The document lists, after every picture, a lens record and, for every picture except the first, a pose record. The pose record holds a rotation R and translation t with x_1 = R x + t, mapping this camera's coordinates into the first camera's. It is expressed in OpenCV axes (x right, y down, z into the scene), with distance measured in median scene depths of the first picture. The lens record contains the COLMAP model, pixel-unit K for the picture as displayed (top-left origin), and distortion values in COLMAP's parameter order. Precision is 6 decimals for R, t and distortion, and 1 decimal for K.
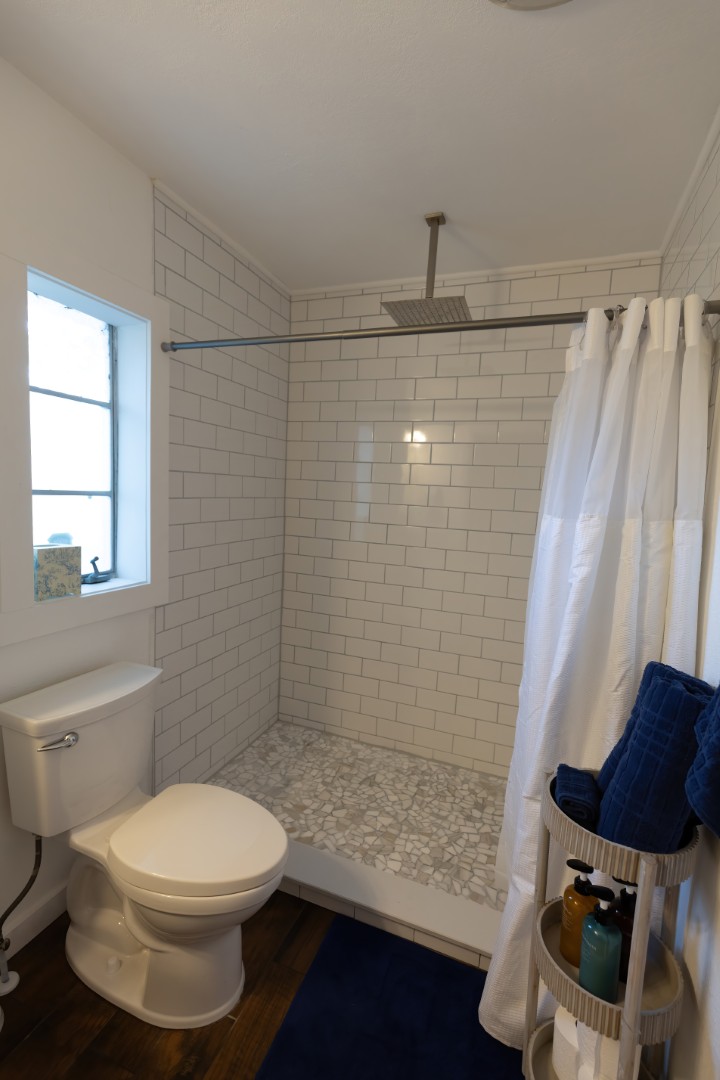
lens RADIAL K [[481.9, 0, 357.5], [0, 481.9, 541.9], [0, 0, 1]] dist [0.008600, -0.000430]
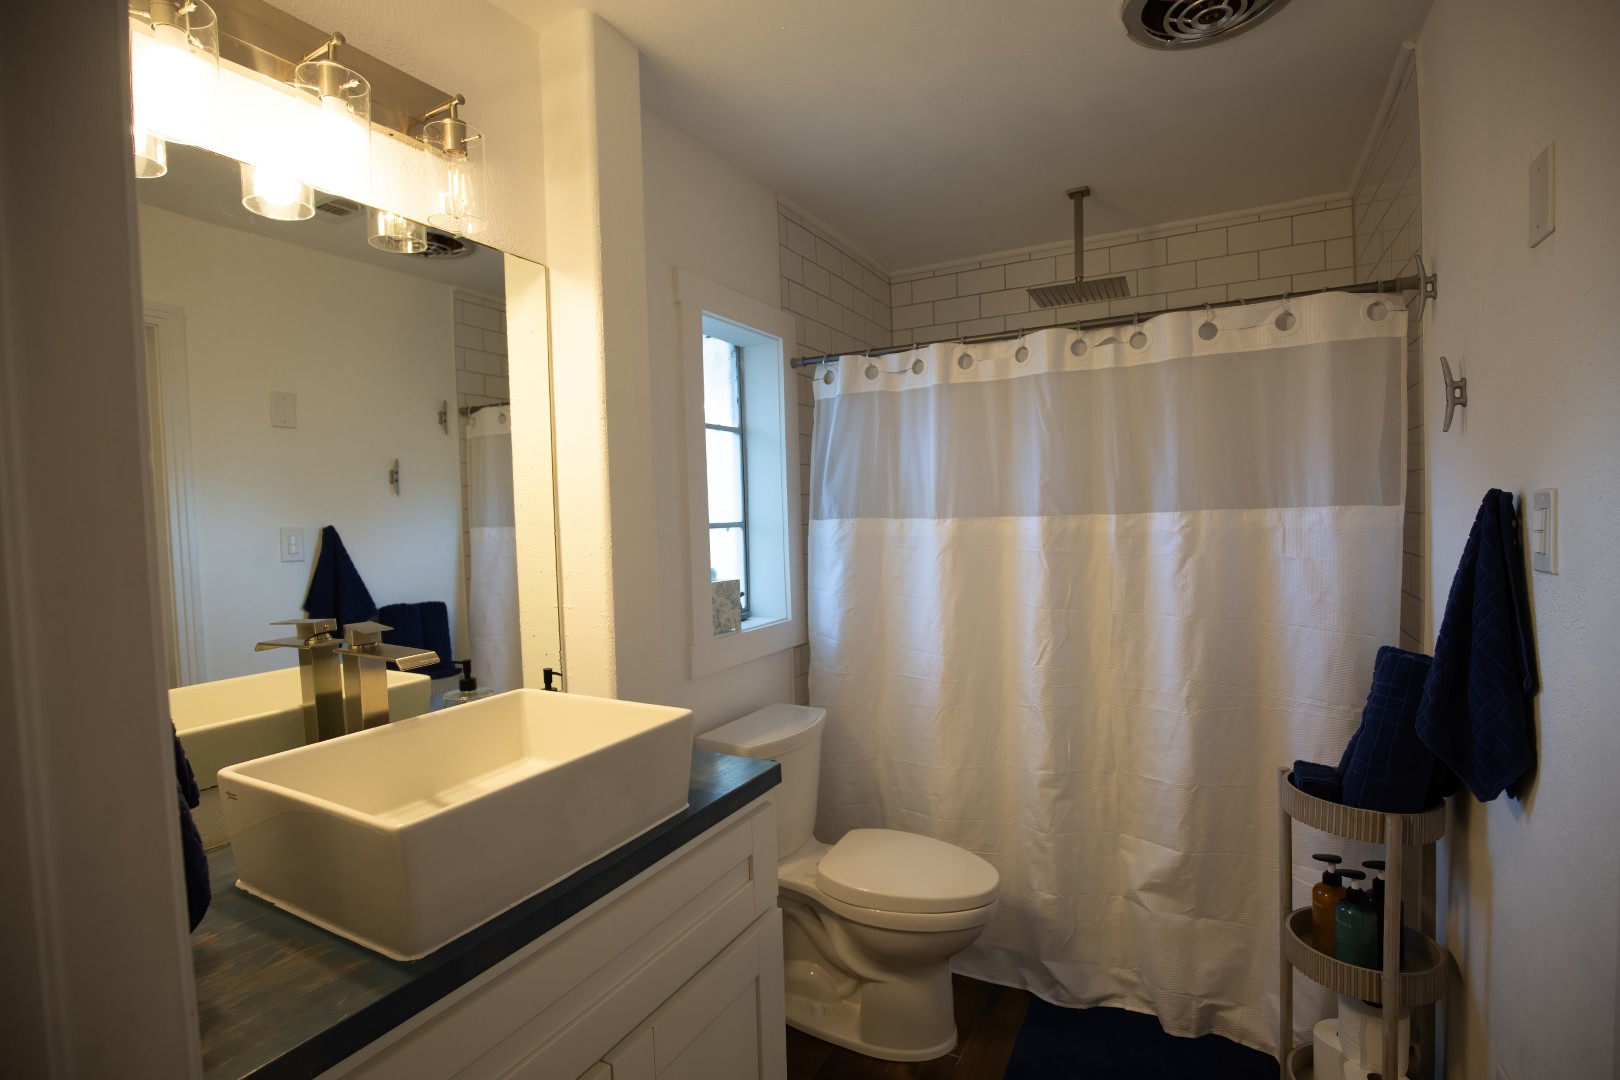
lens RADIAL K [[745.7, 0, 816.5], [0, 745.7, 543.2], [0, 0, 1]] dist [-0.032995, 0.003677]
pose [[0.988706, -0.074450, -0.130071, -0.234784], [0.065765, 0.995388, -0.069843, 0.053213], [0.134671, 0.060500, 0.989042, -0.464729]]
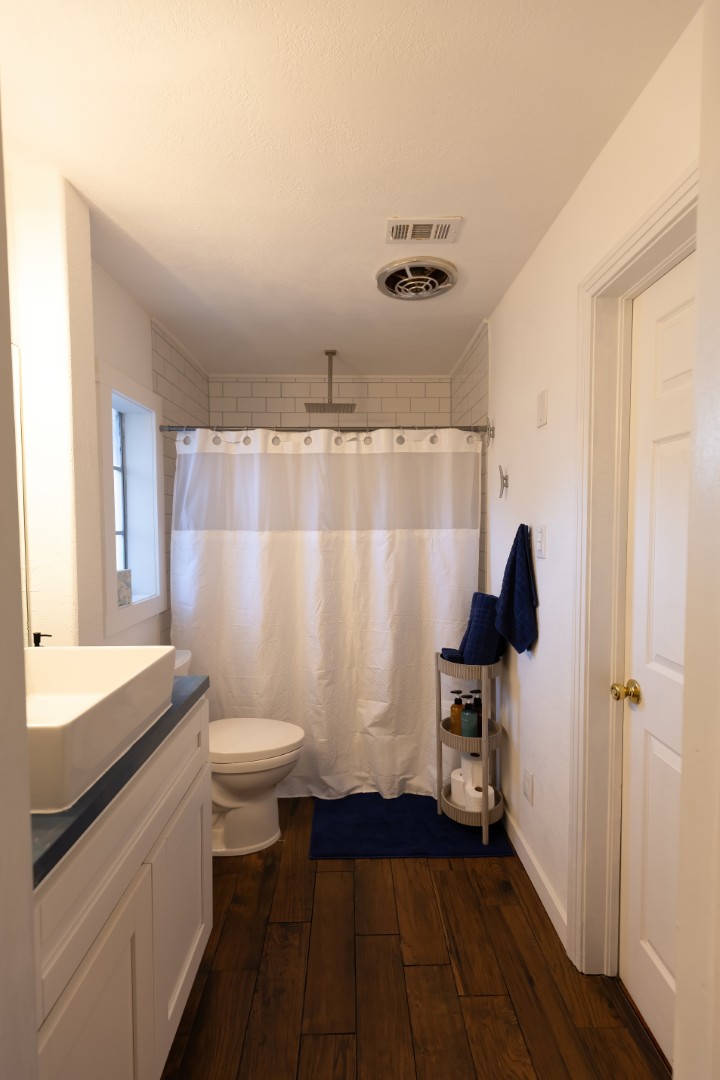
lens RADIAL K [[481.9, 0, 357.6], [0, 481.9, 542.8], [0, 0, 1]] dist [0.008600, -0.000430]
pose [[0.928471, -0.070858, 0.364584, -0.486168], [0.089503, 0.995390, -0.034477, 0.042271], [-0.360460, 0.064642, 0.930532, -0.619240]]
